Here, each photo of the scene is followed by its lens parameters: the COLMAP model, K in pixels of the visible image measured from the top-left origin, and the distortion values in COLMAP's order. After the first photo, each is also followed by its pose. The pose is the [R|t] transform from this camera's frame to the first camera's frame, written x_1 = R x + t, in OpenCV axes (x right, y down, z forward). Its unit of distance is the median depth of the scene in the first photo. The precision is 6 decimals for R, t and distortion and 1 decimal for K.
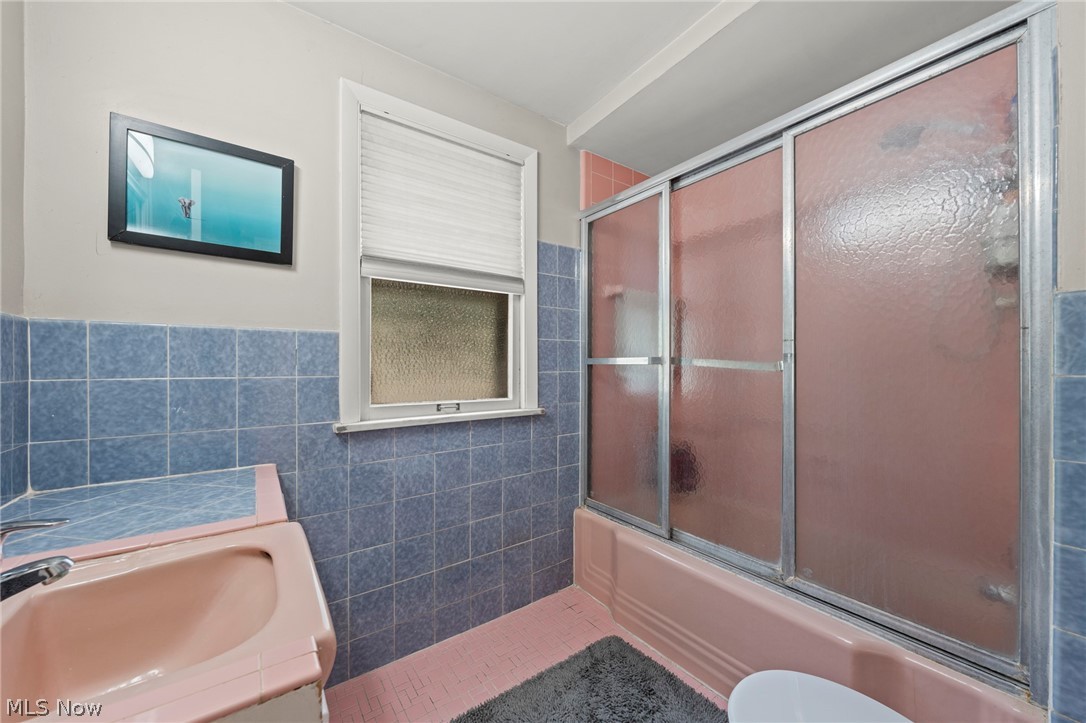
lens RADIAL K [[399.5, 0, 547.9], [0, 399.5, 360.7], [0, 0, 1]] dist [-0.007312, 0.000023]
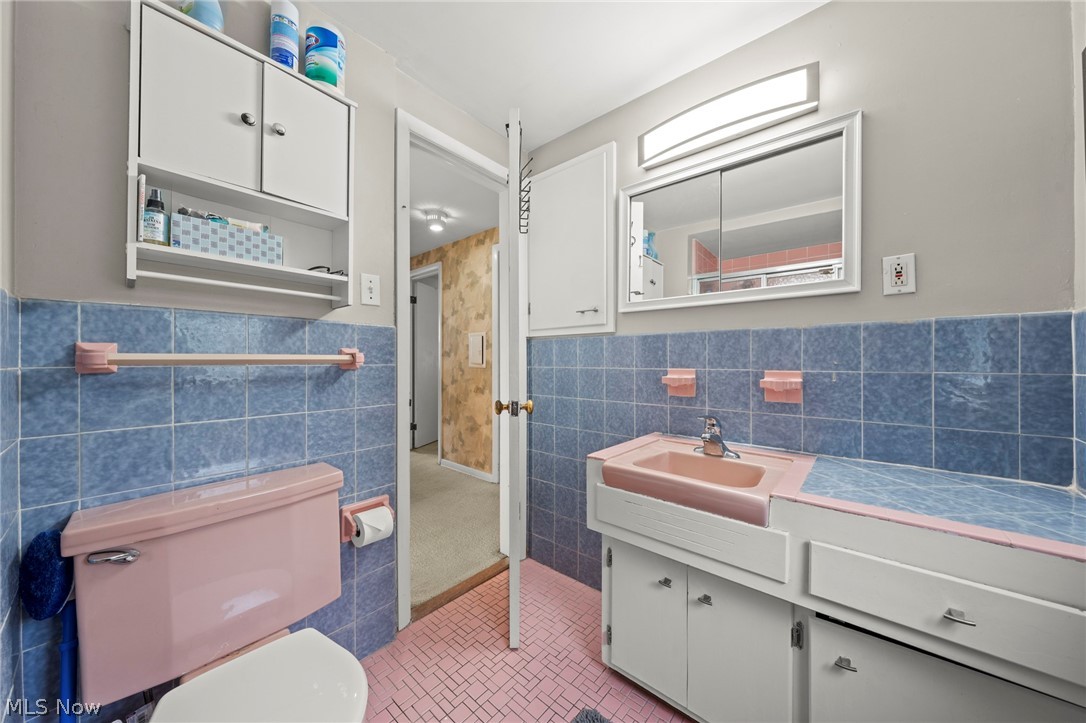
lens RADIAL K [[371.8, 0, 549.6], [0, 371.8, 365.5], [0, 0, 1]] dist [-0.000356, -0.000054]
pose [[-0.973417, -0.000994, -0.229036, 0.182704], [-0.000922, 0.999999, -0.000421, 0.032507], [0.229036, -0.000199, -0.973418, 1.794477]]
